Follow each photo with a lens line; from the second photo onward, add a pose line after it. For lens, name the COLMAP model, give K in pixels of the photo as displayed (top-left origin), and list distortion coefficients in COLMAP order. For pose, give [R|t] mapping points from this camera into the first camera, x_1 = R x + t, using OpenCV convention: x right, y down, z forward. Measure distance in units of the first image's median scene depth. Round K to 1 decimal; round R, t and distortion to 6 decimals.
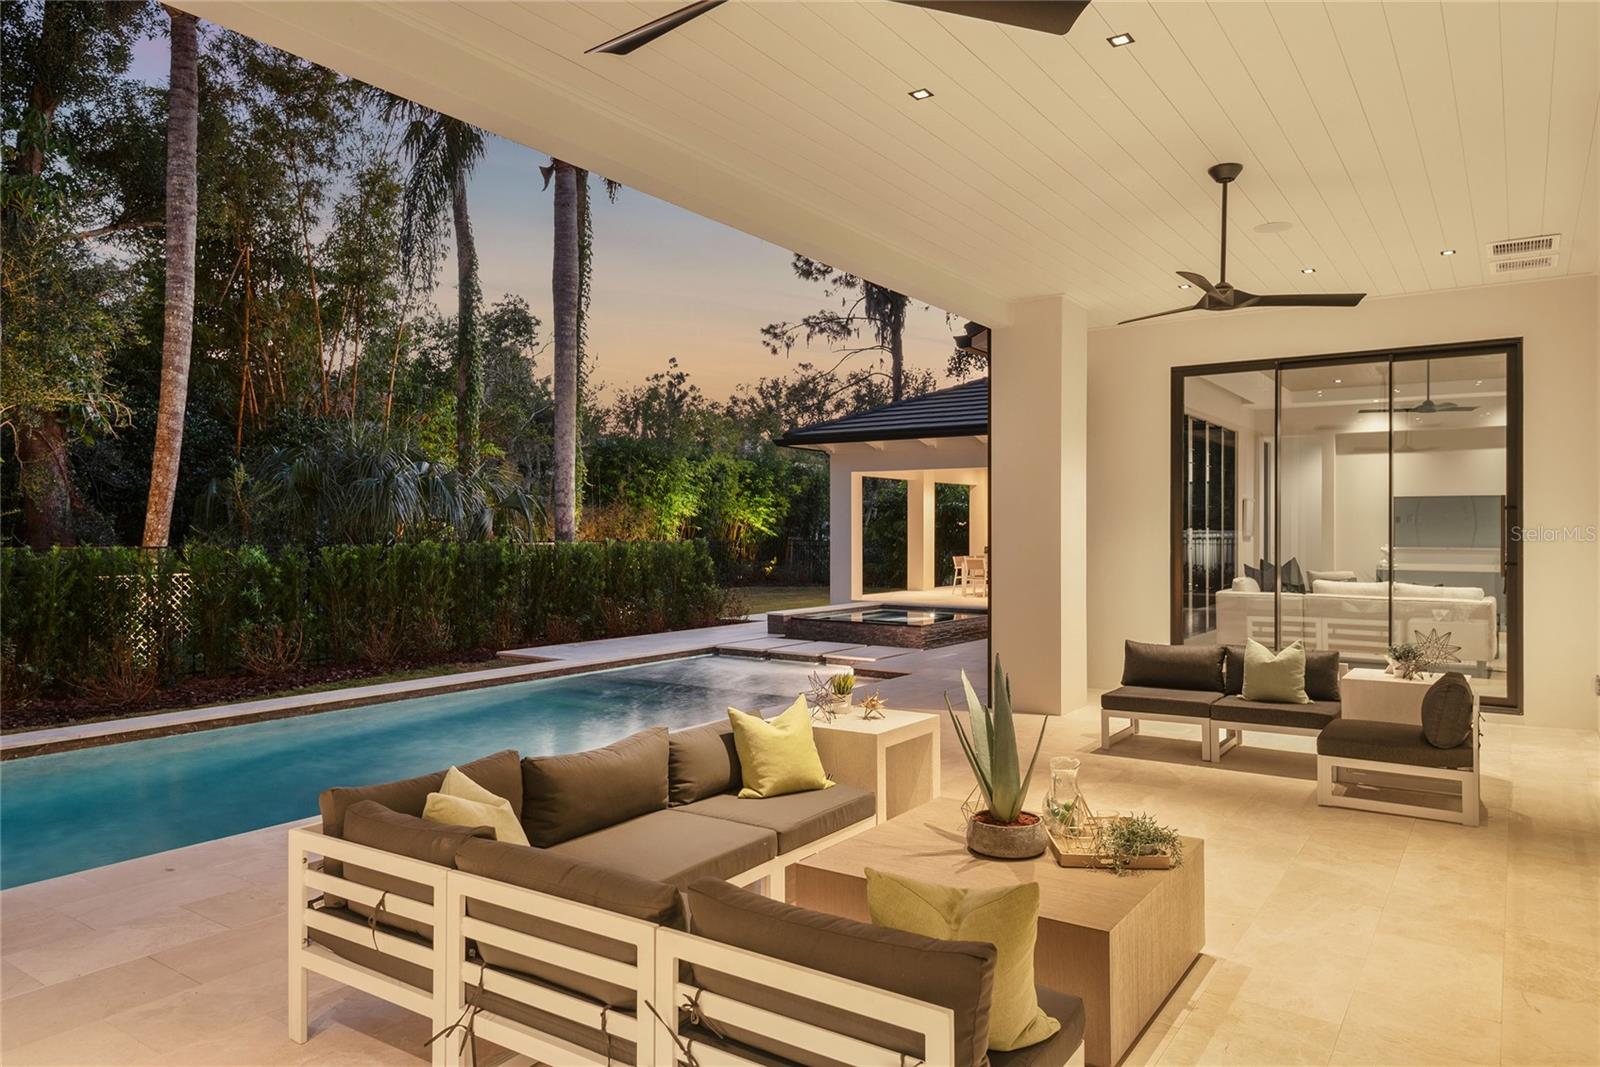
lens RADIAL K [[1023.1, 0, 805.3], [0, 1023.1, 527.0], [0, 0, 1]] dist [-0.000356, 0.000295]
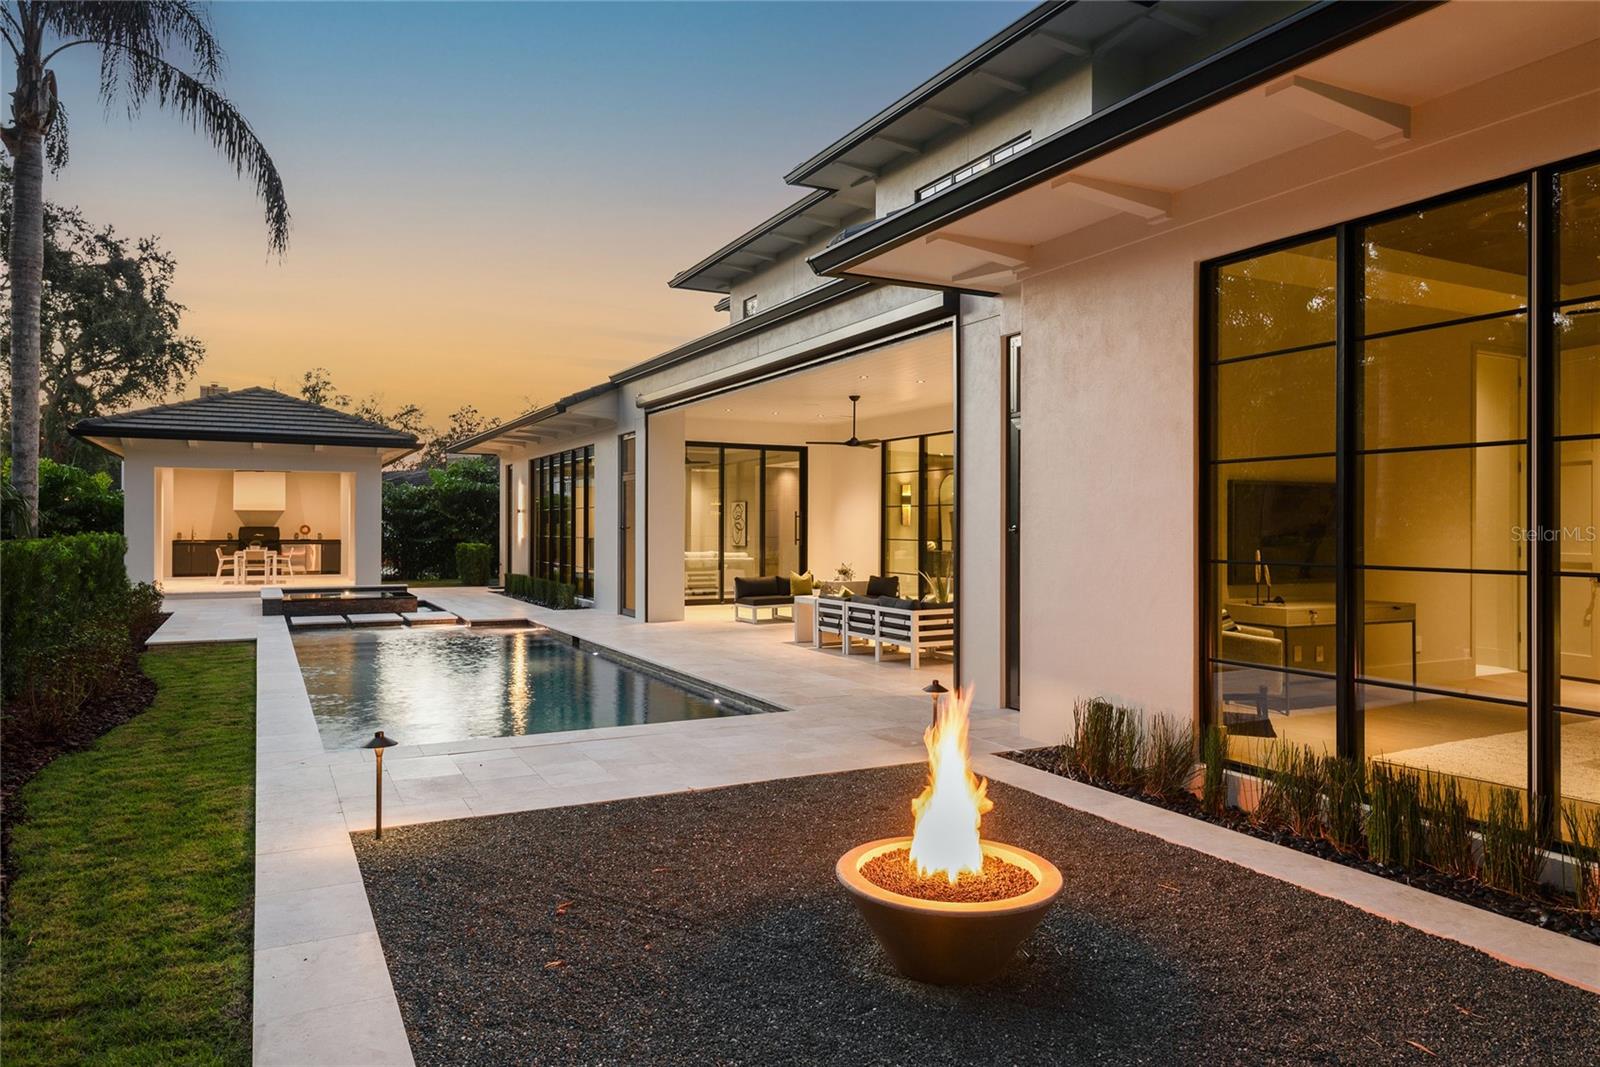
lens RADIAL K [[1023.1, 0, 799.9], [0, 1023.1, 531.2], [0, 0, 1]] dist [-0.000356, 0.000295]
pose [[0.478723, -0.001666, 0.877965, -0.378570], [-0.005849, 0.999970, 0.005087, 0.000727], [-0.877947, -0.007570, 0.478699, -0.037739]]
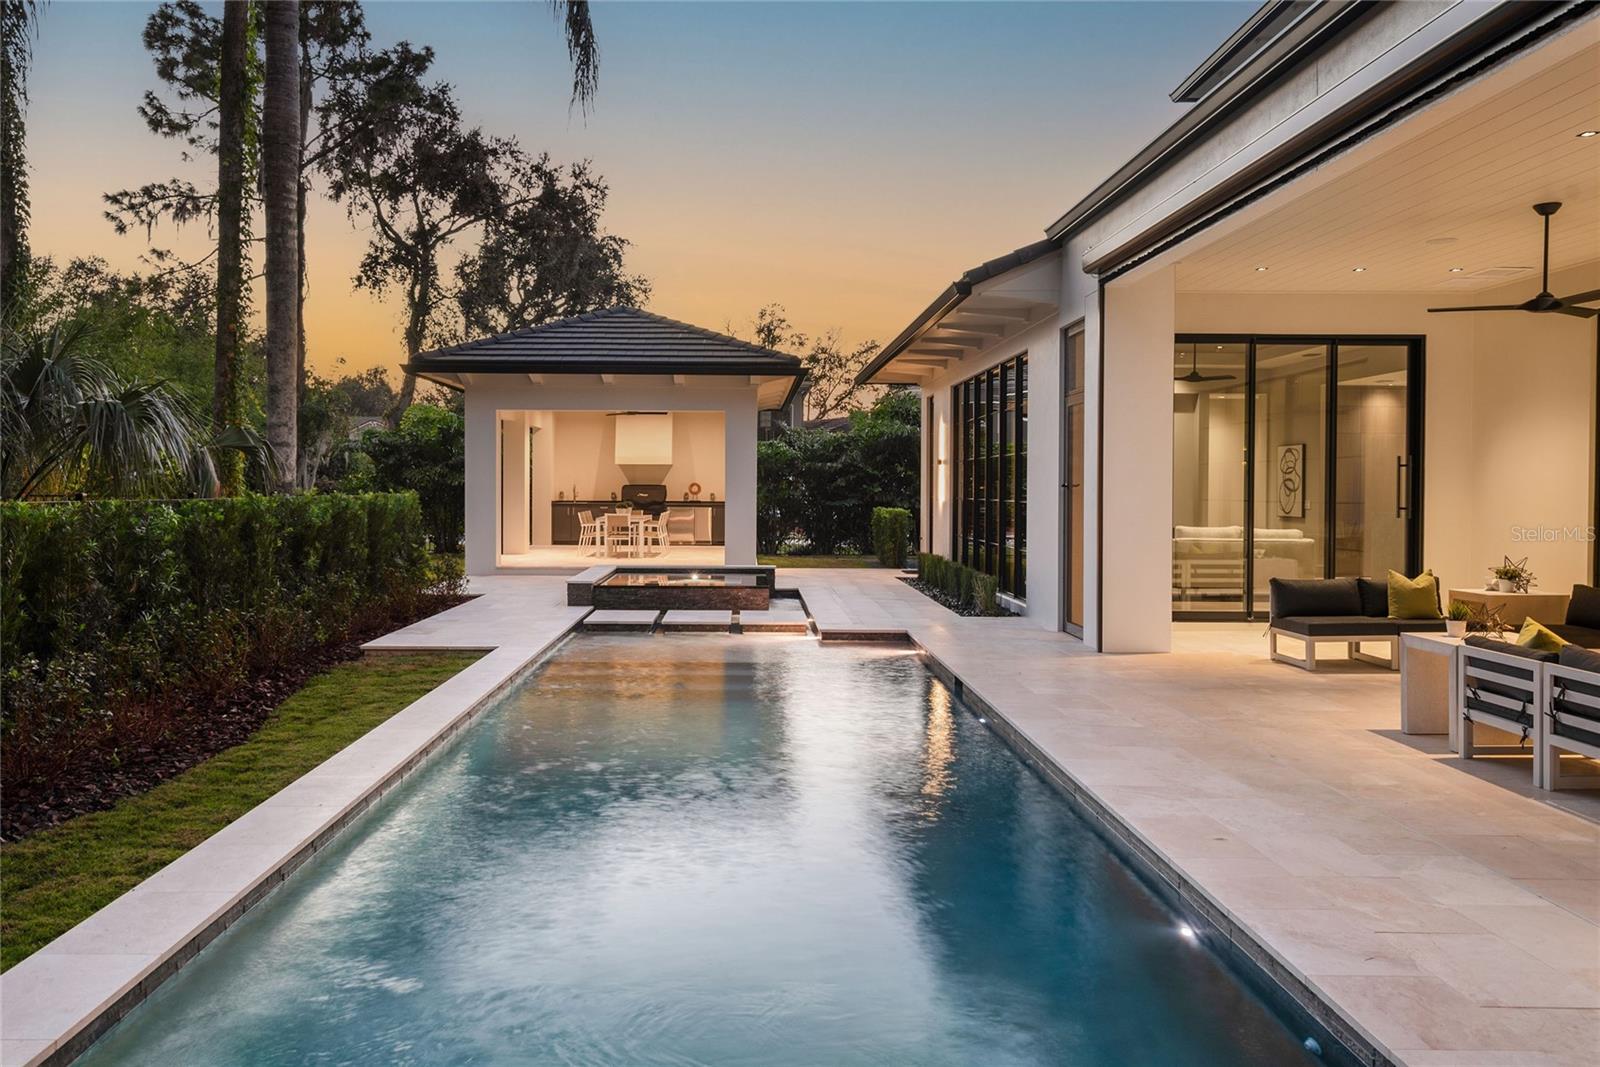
lens RADIAL K [[1247.9, 0, 755.1], [0, 1247.9, 499.1], [0, 0, 1]] dist [0.029030, -0.007854]
pose [[0.825404, -0.001258, 0.564541, -0.240082], [-0.007451, 0.999886, 0.013121, 0.002247], [-0.564493, -0.015037, 0.825301, 0.041391]]
